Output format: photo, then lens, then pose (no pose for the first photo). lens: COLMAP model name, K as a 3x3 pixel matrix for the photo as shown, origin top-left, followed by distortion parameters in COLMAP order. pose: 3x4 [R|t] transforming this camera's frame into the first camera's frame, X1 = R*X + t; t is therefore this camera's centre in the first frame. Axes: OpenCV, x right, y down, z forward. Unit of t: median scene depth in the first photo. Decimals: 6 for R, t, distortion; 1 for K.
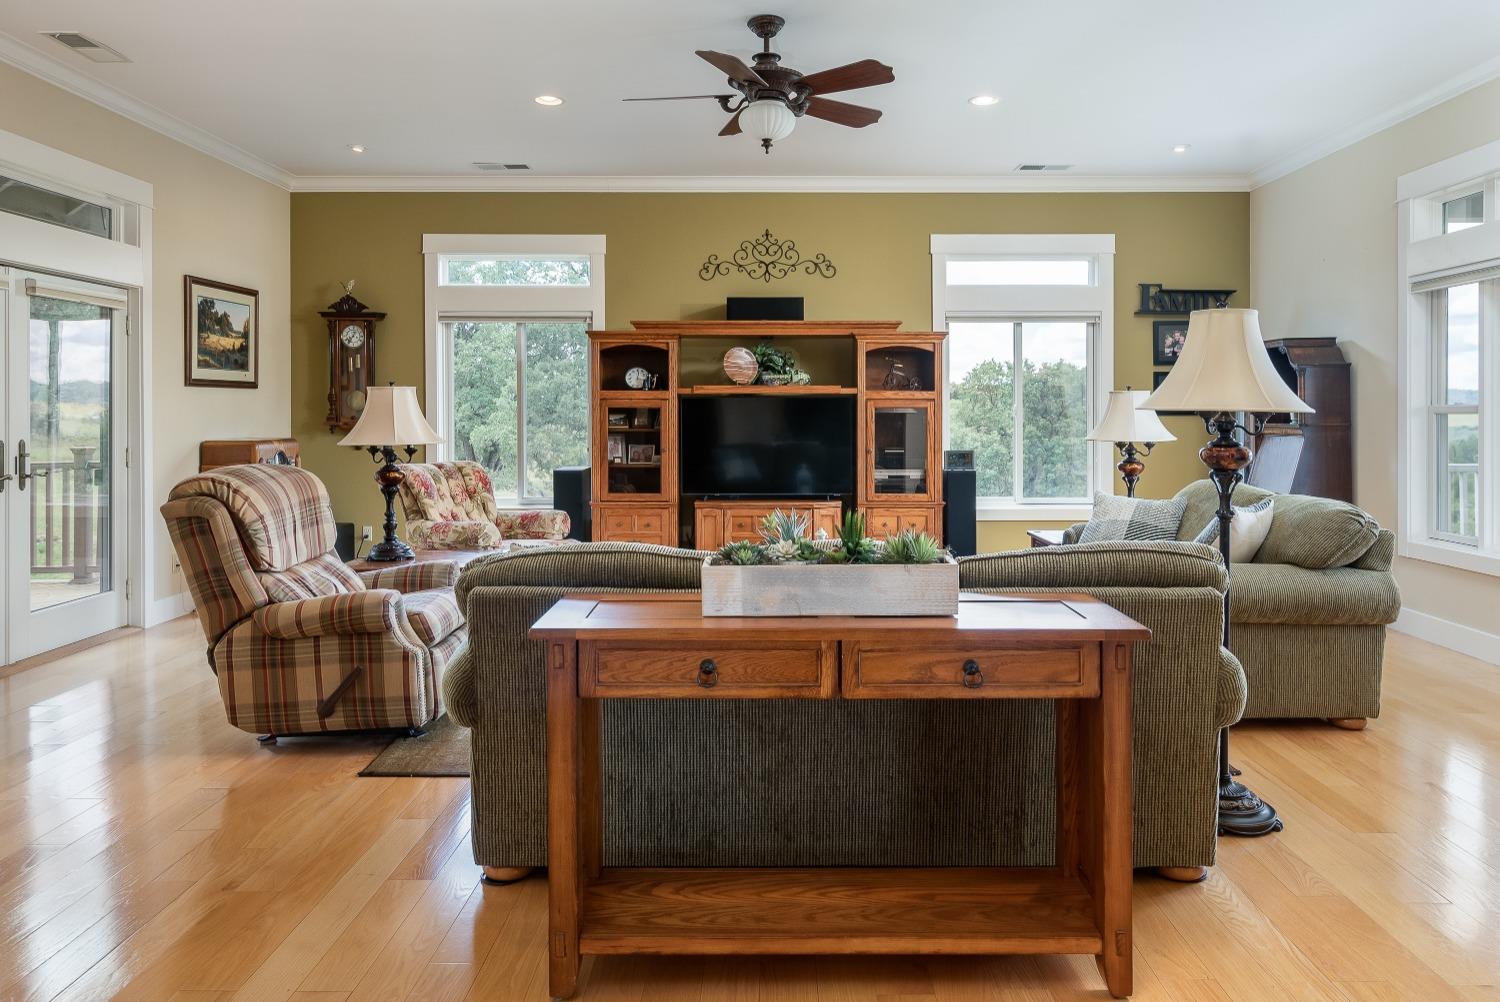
lens RADIAL K [[996.3, 0, 754.3], [0, 996.3, 413.6], [0, 0, 1]] dist [0.008532, 0.002385]
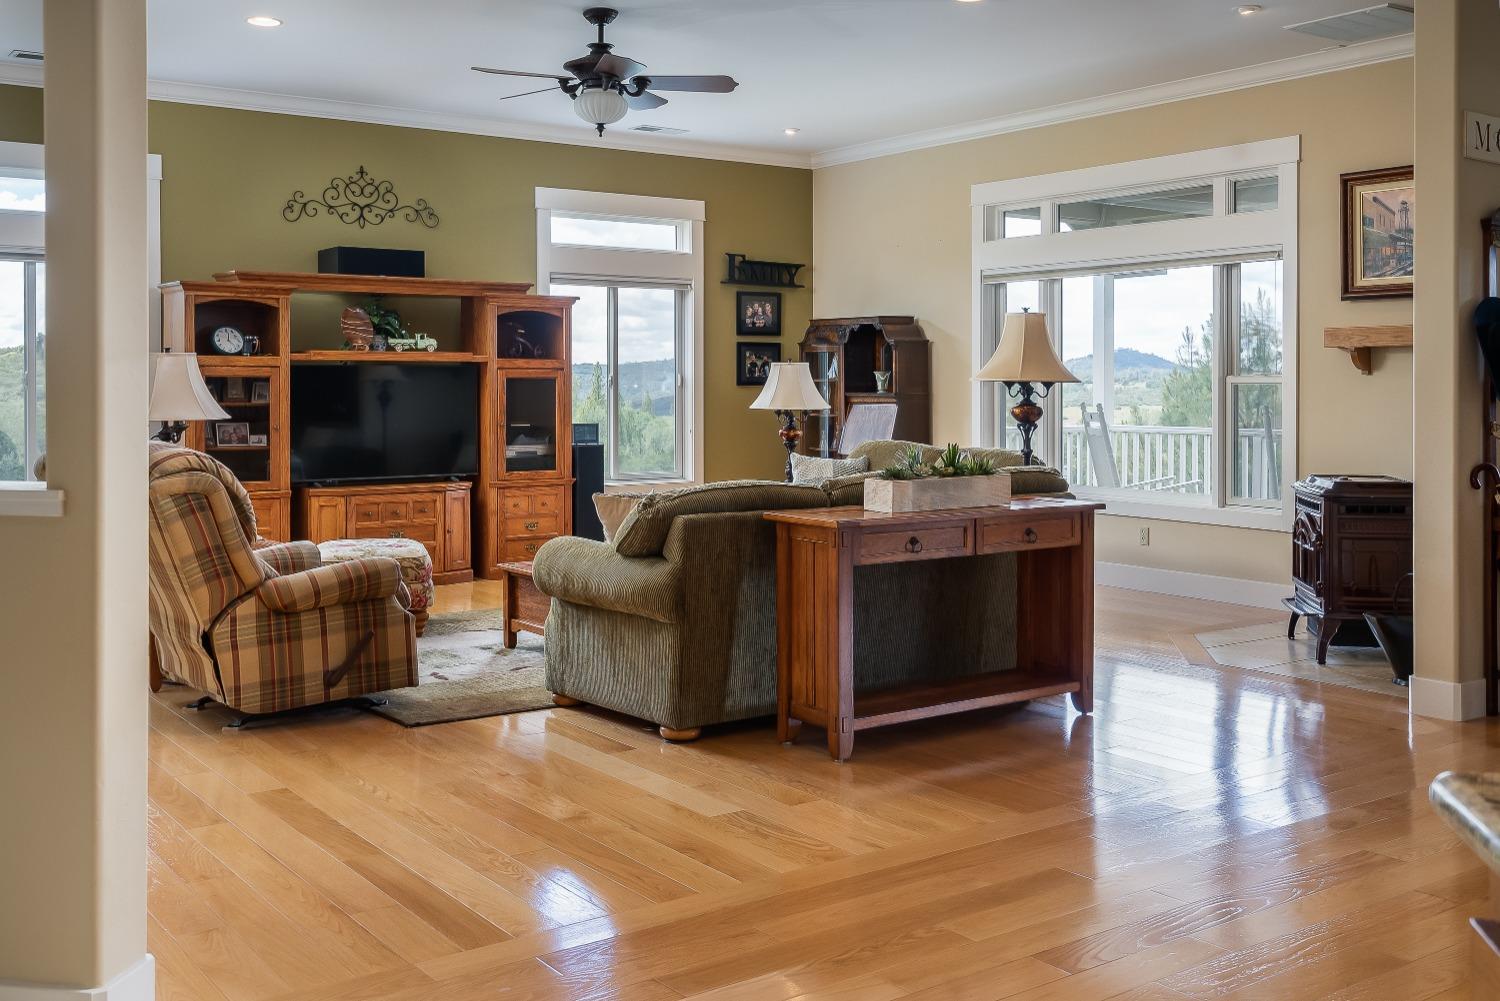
lens RADIAL K [[1502.8, 0, 748.2], [0, 1502.8, 390.1], [0, 0, 1]] dist [-0.006088, 0.003092]
pose [[0.810755, -0.003459, 0.585376, -0.499528], [0.001507, 0.999992, 0.003822, 0.000672], [-0.585384, -0.002216, 0.810753, -0.238855]]
